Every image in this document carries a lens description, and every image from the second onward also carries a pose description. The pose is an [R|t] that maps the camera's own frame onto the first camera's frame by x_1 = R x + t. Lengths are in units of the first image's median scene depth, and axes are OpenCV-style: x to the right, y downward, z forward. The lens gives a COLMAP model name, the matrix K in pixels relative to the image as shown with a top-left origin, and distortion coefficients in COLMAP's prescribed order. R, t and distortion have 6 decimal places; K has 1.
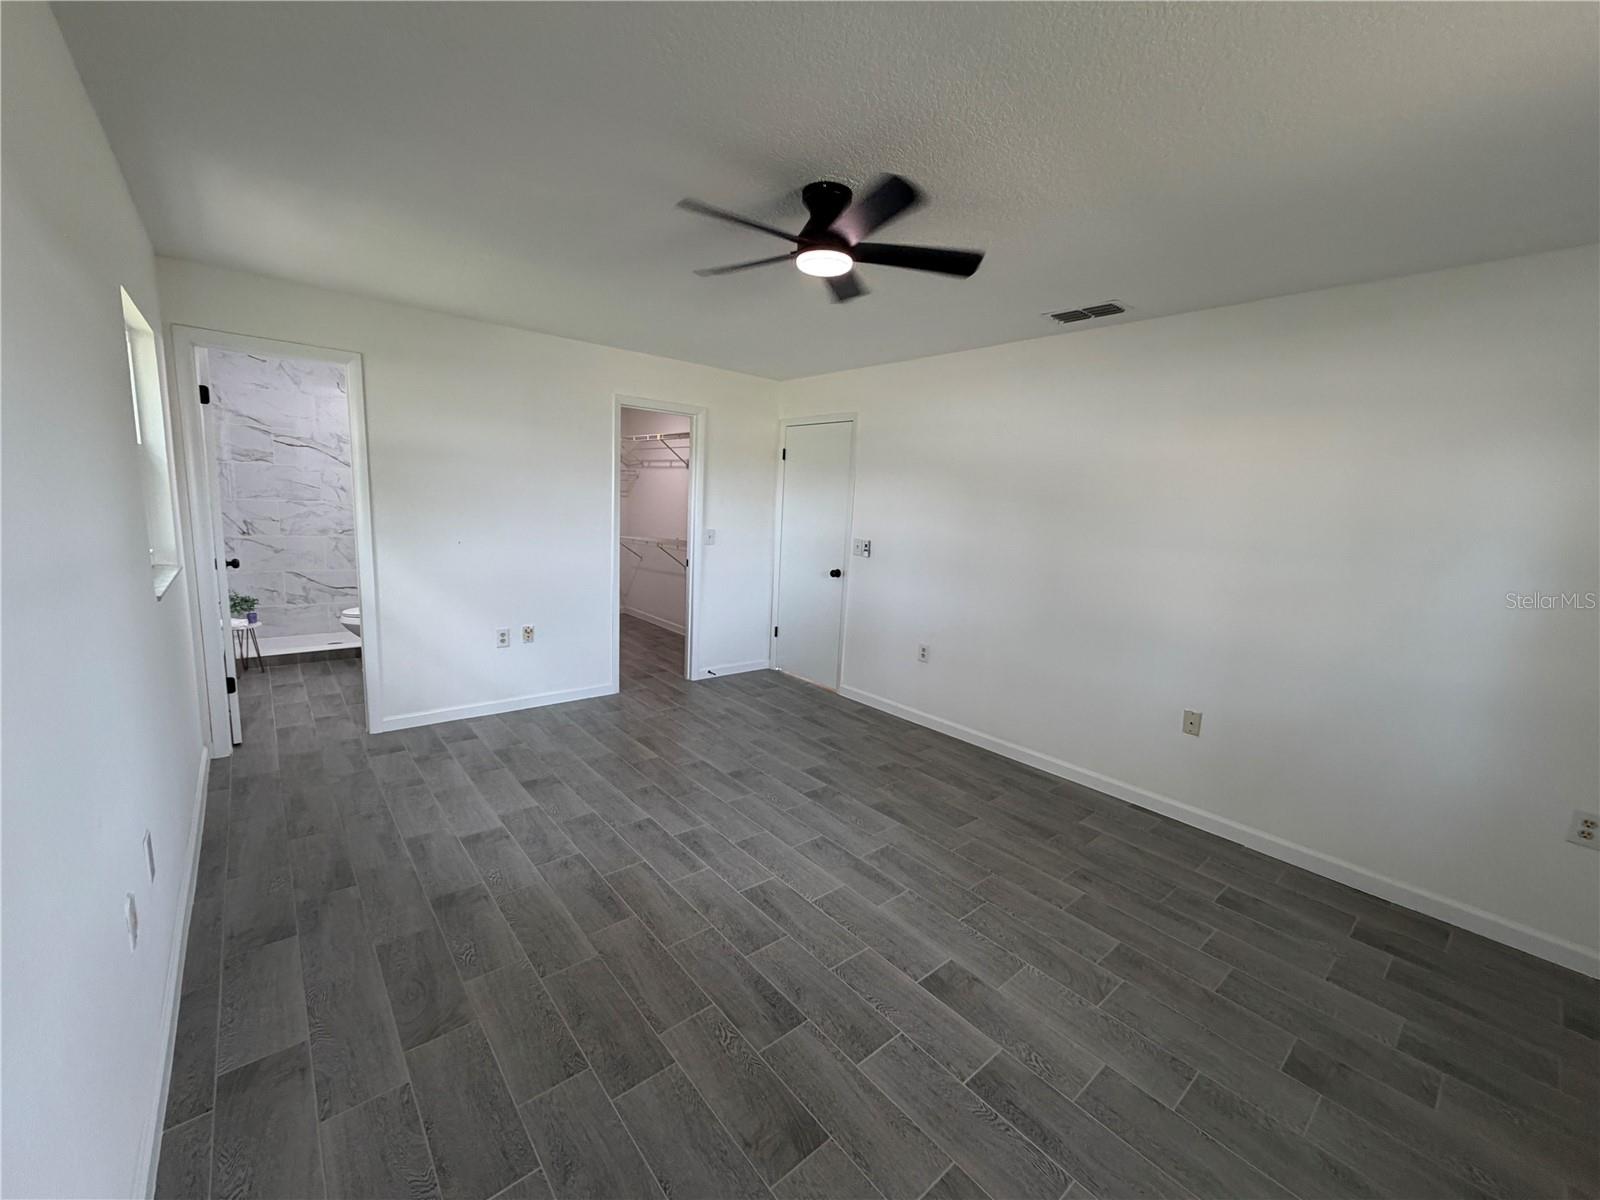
lens RADIAL K [[637.7, 0, 796.4], [0, 637.7, 600.0], [0, 0, 1]] dist [0.000394, -0.000364]
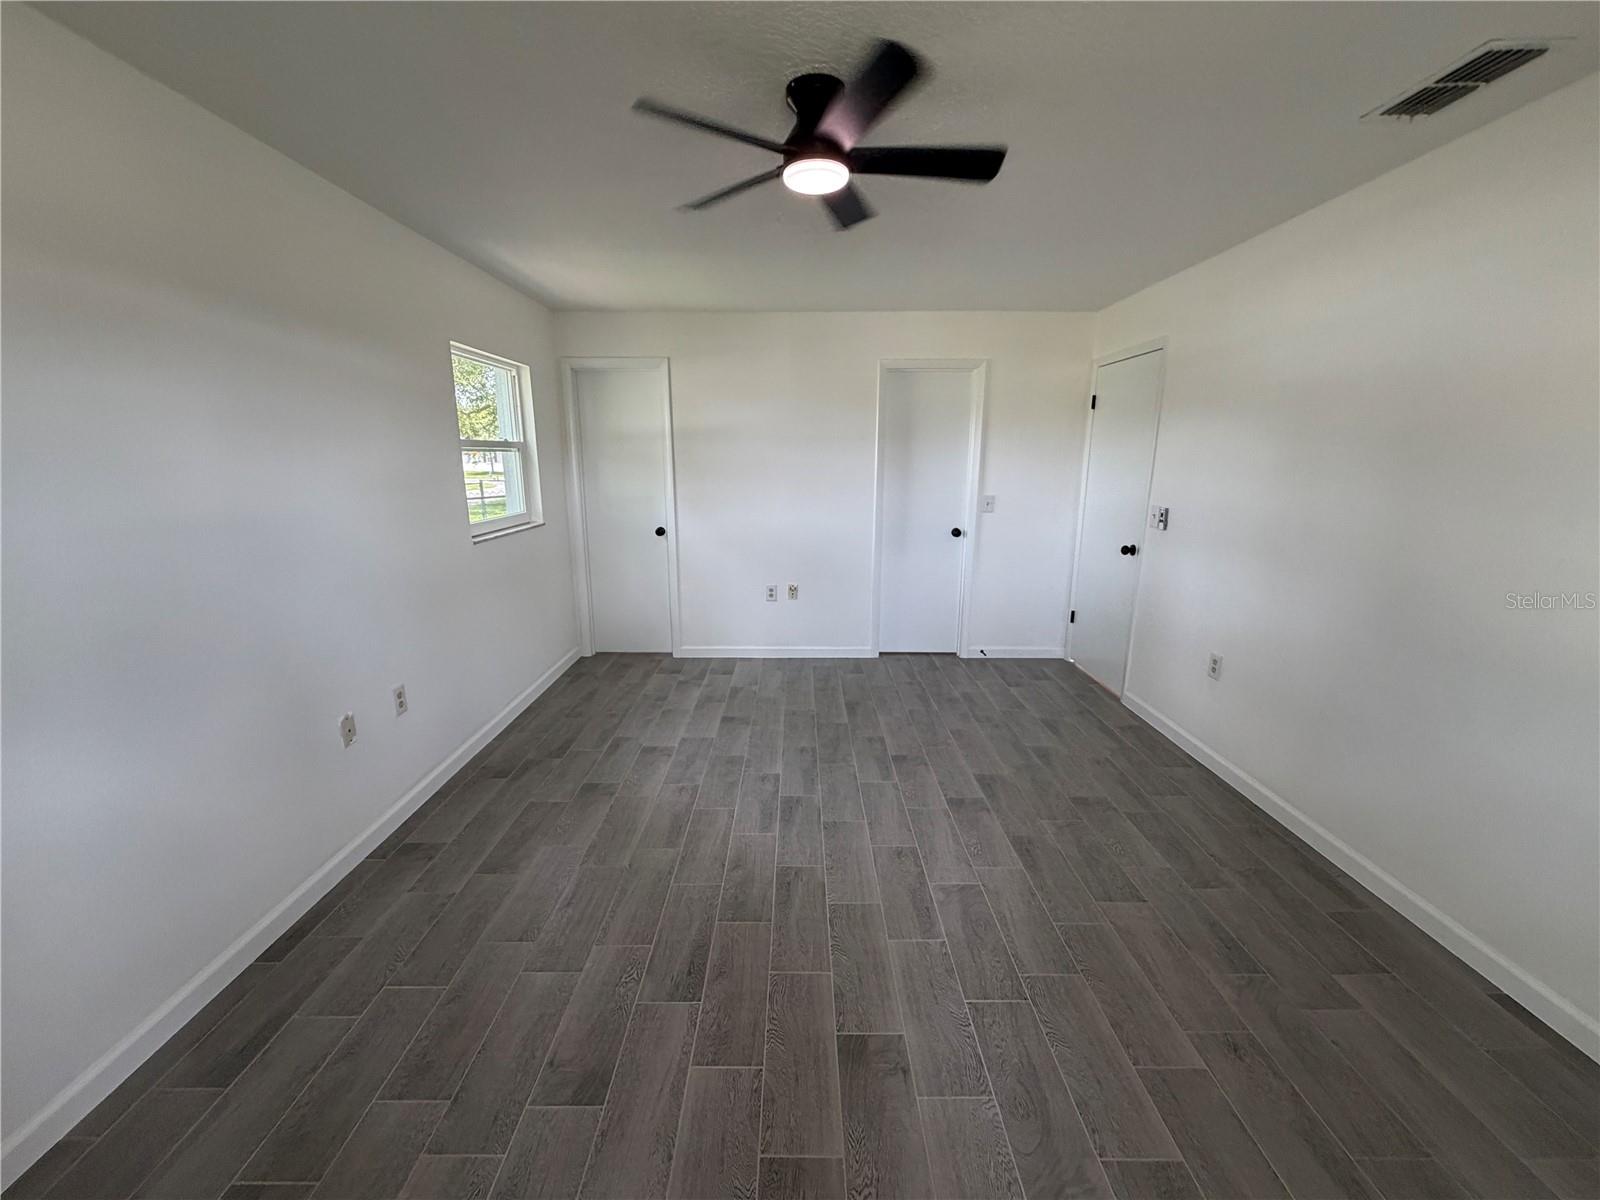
lens RADIAL K [[637.7, 0, 796.4], [0, 637.7, 600.0], [0, 0, 1]] dist [0.000394, -0.000364]
pose [[0.762758, 0.095661, -0.639569, 0.396444], [-0.064037, 0.995311, 0.072498, -0.017240], [0.643505, -0.014343, 0.765307, 0.206573]]
